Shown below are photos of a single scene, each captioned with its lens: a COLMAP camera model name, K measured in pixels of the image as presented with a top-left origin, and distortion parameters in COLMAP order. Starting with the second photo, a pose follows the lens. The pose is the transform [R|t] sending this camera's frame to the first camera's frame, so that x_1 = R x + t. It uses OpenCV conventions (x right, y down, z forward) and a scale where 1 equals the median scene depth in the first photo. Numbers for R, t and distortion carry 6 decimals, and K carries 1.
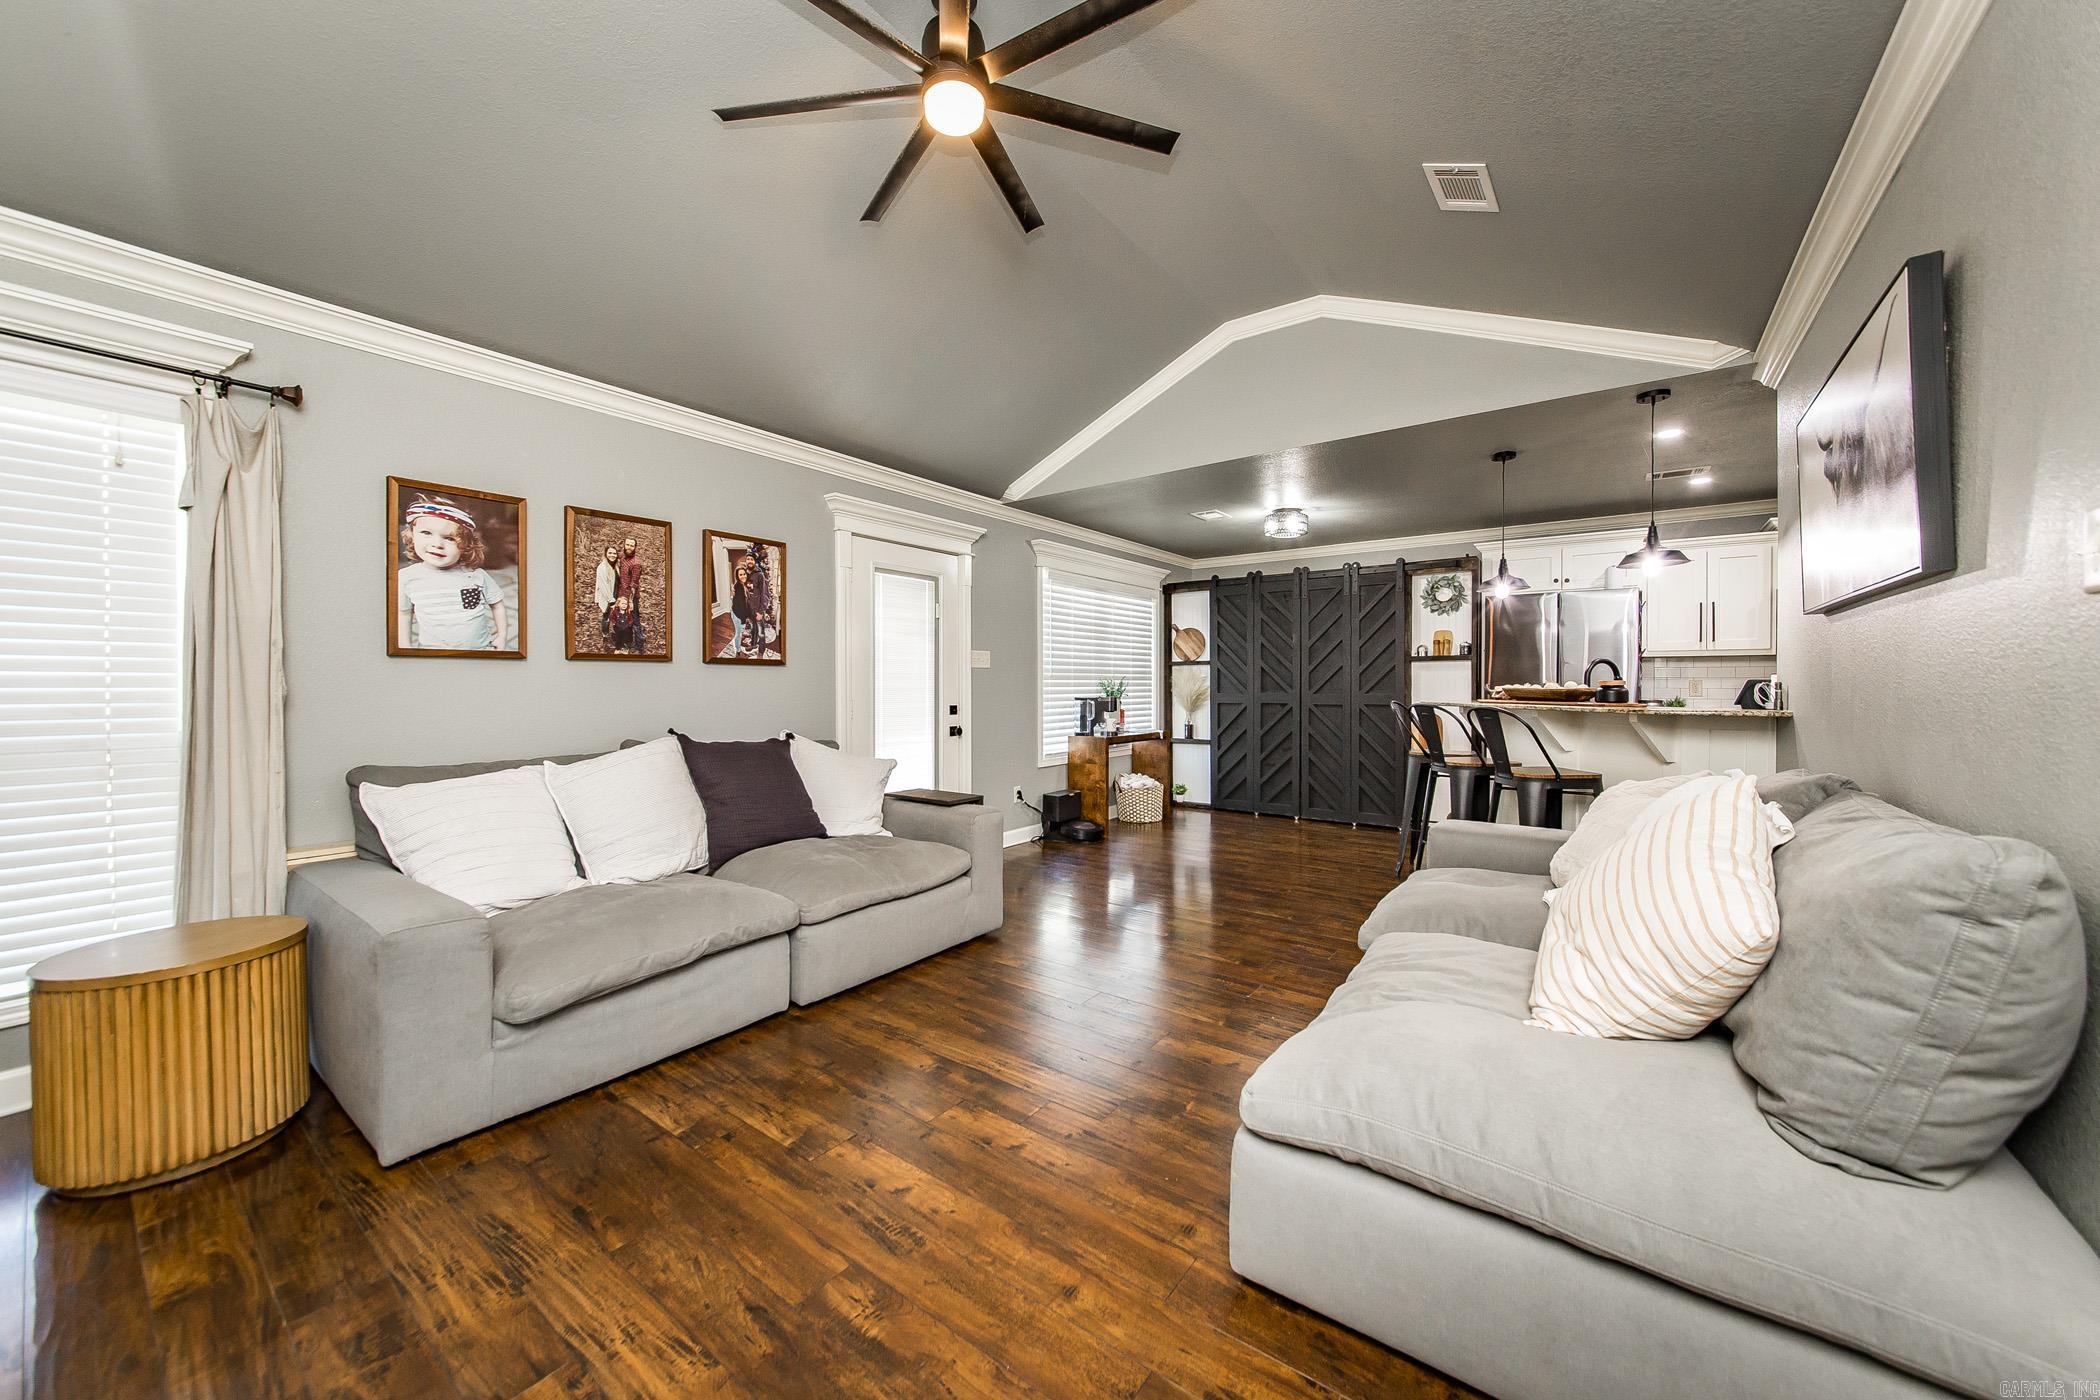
lens RADIAL K [[757.3, 0, 1043.1], [0, 757.3, 688.5], [0, 0, 1]] dist [-0.000994, 0.000796]
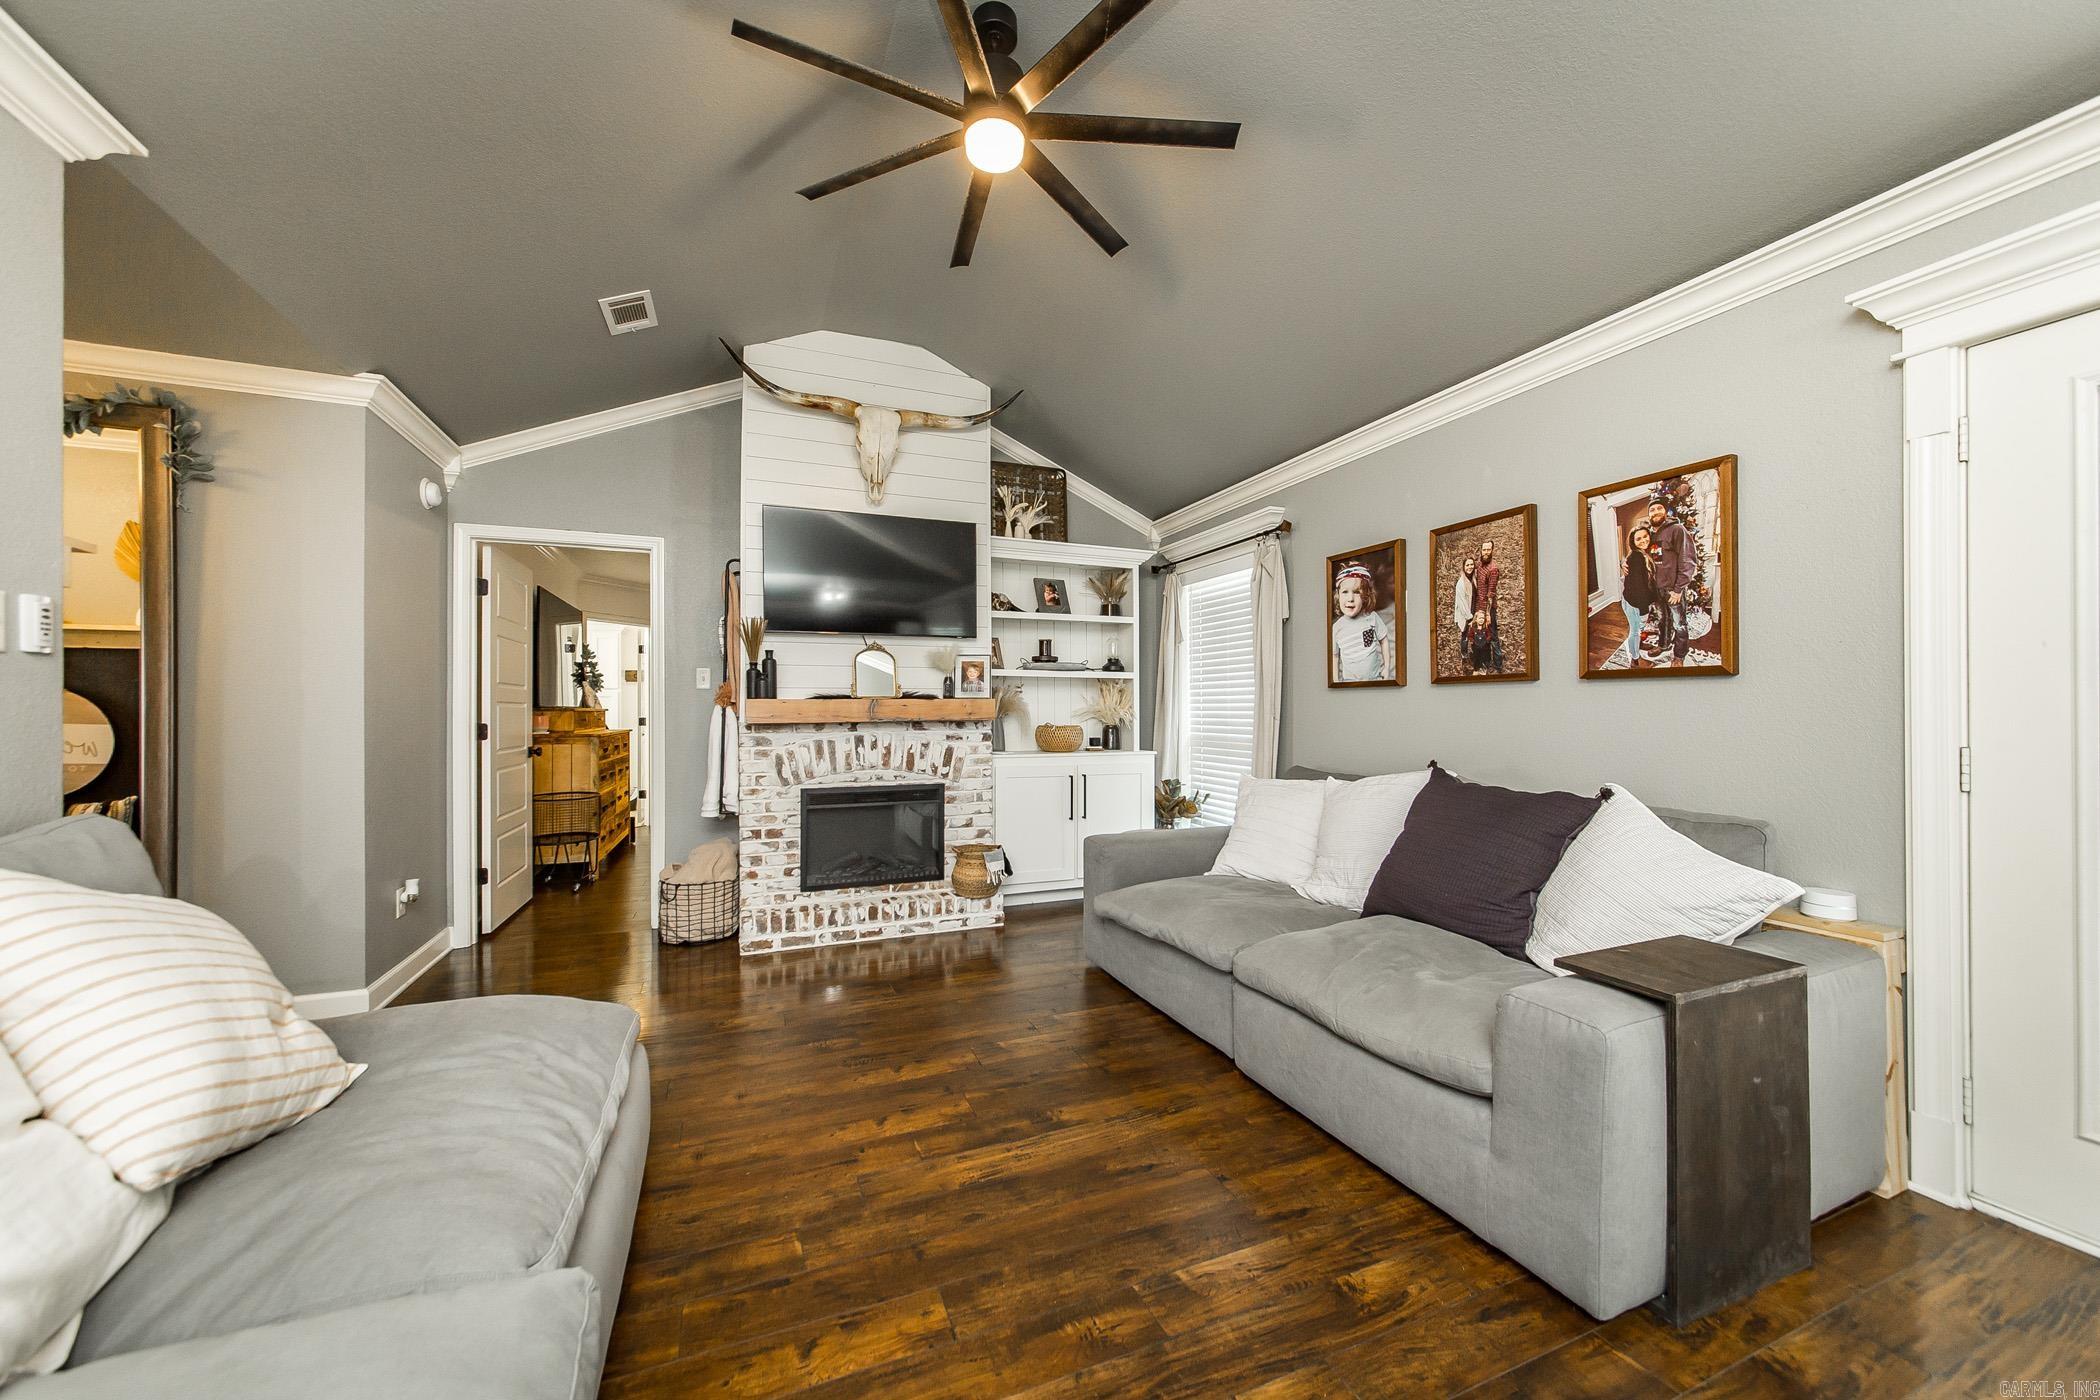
lens RADIAL K [[757.3, 0, 1052.5], [0, 757.3, 704.1], [0, 0, 1]] dist [-0.000994, 0.000796]
pose [[-0.507841, 0.001690, -0.861449, 0.267583], [0.003080, 0.999995, 0.000146, -0.007372], [0.861445, -0.002579, -0.507844, 0.585836]]
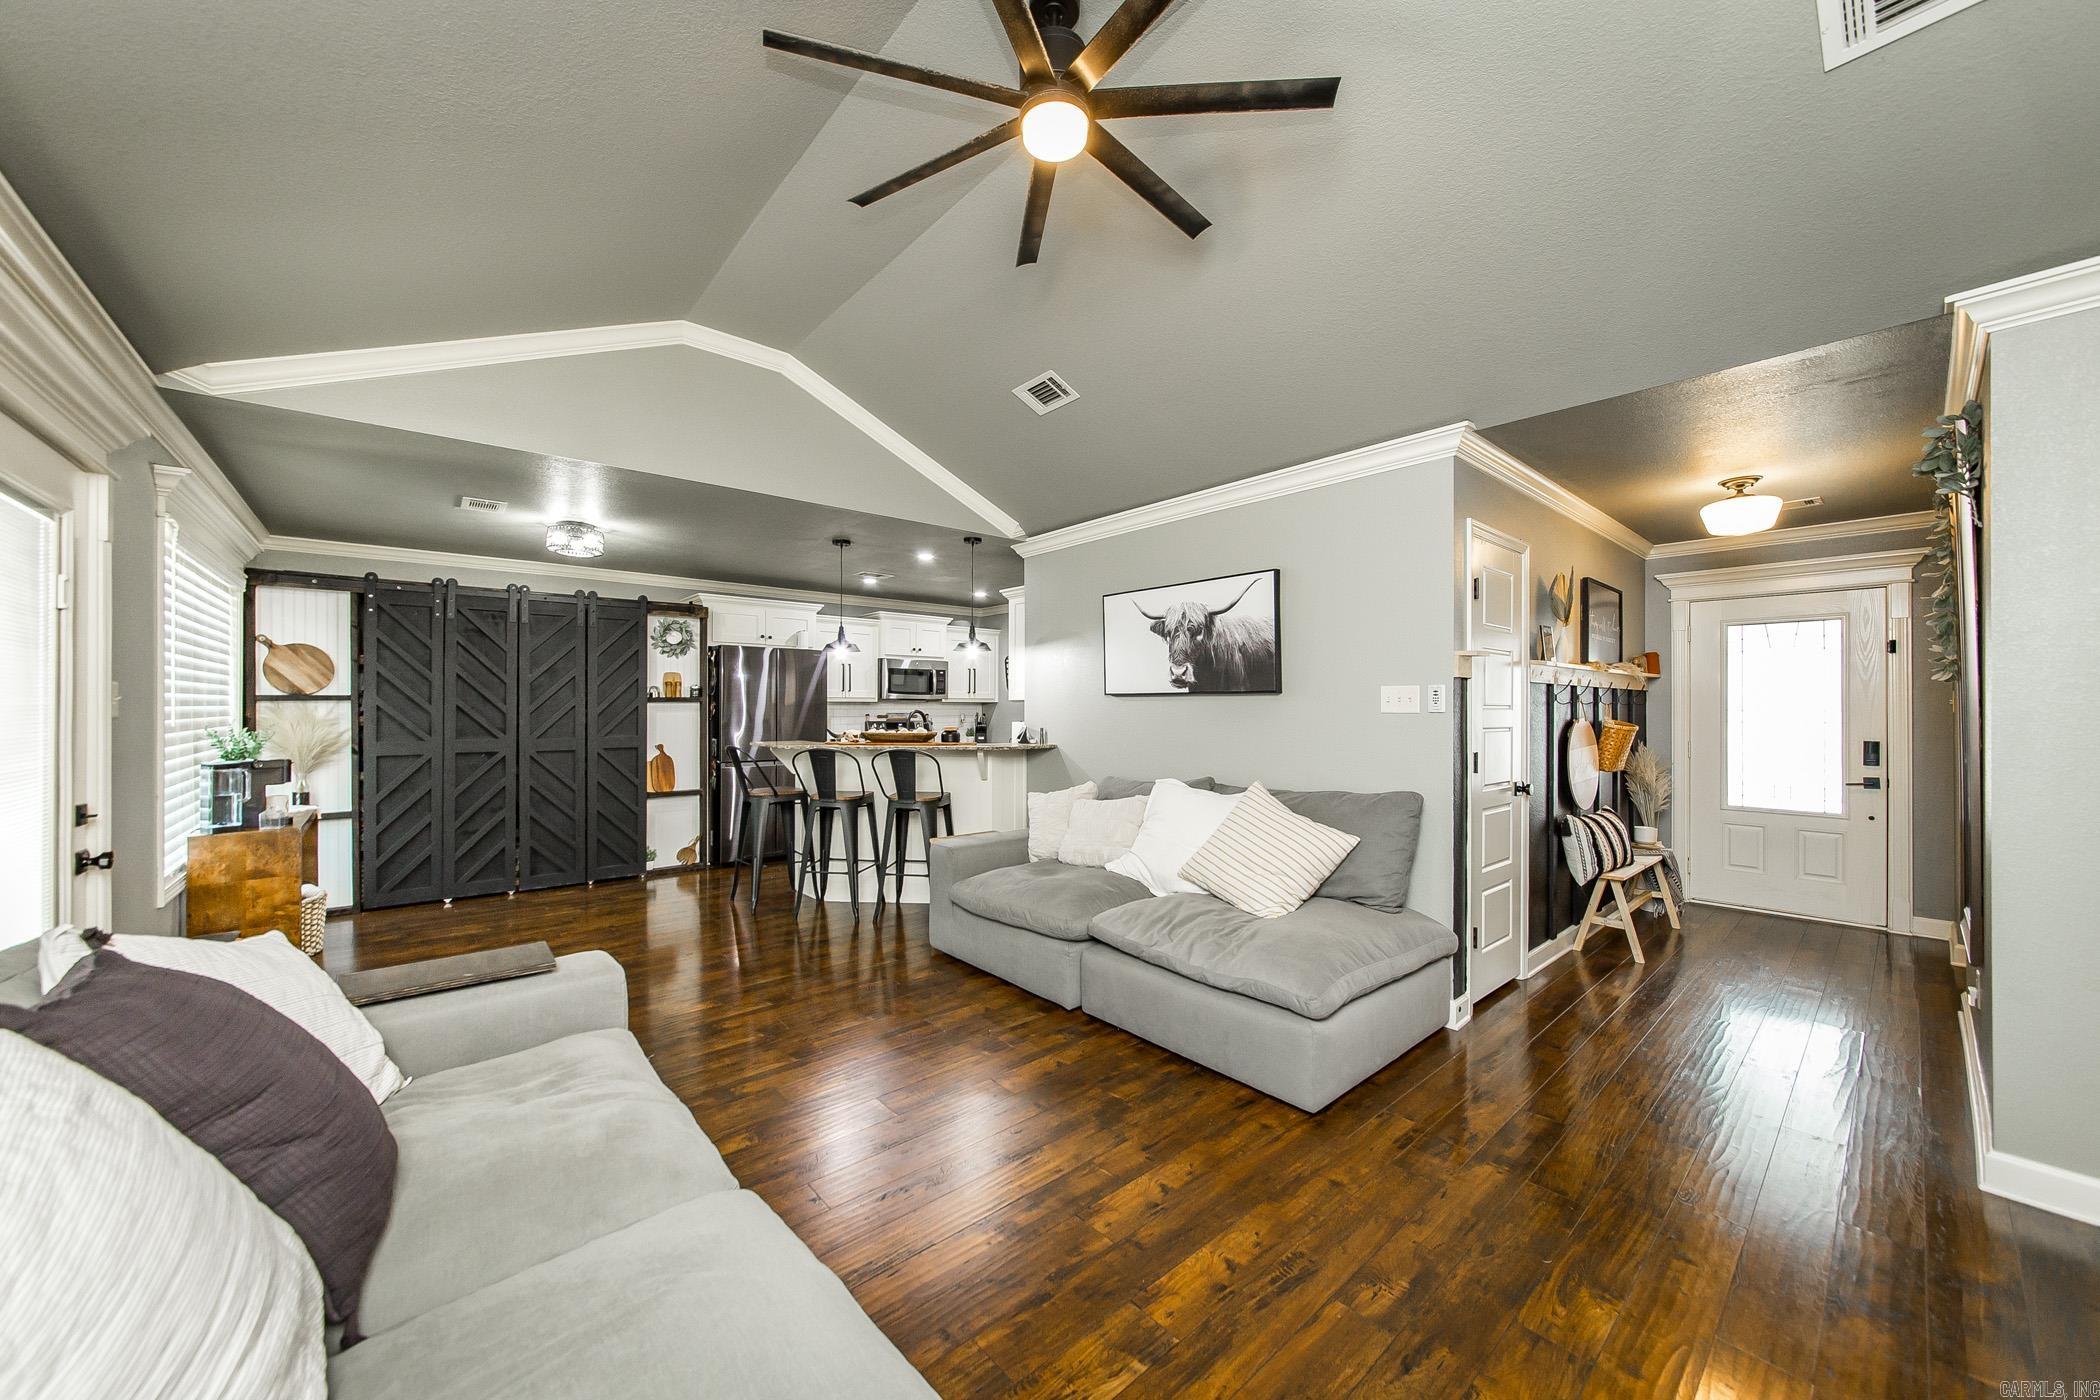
lens RADIAL K [[757.3, 0, 1033.9], [0, 757.3, 706.2], [0, 0, 1]] dist [-0.000994, 0.000796]
pose [[0.223143, 0.000551, 0.974786, -0.379890], [0.003586, 0.999993, -0.001386, -0.029268], [-0.974779, 0.003805, 0.223139, 0.311970]]
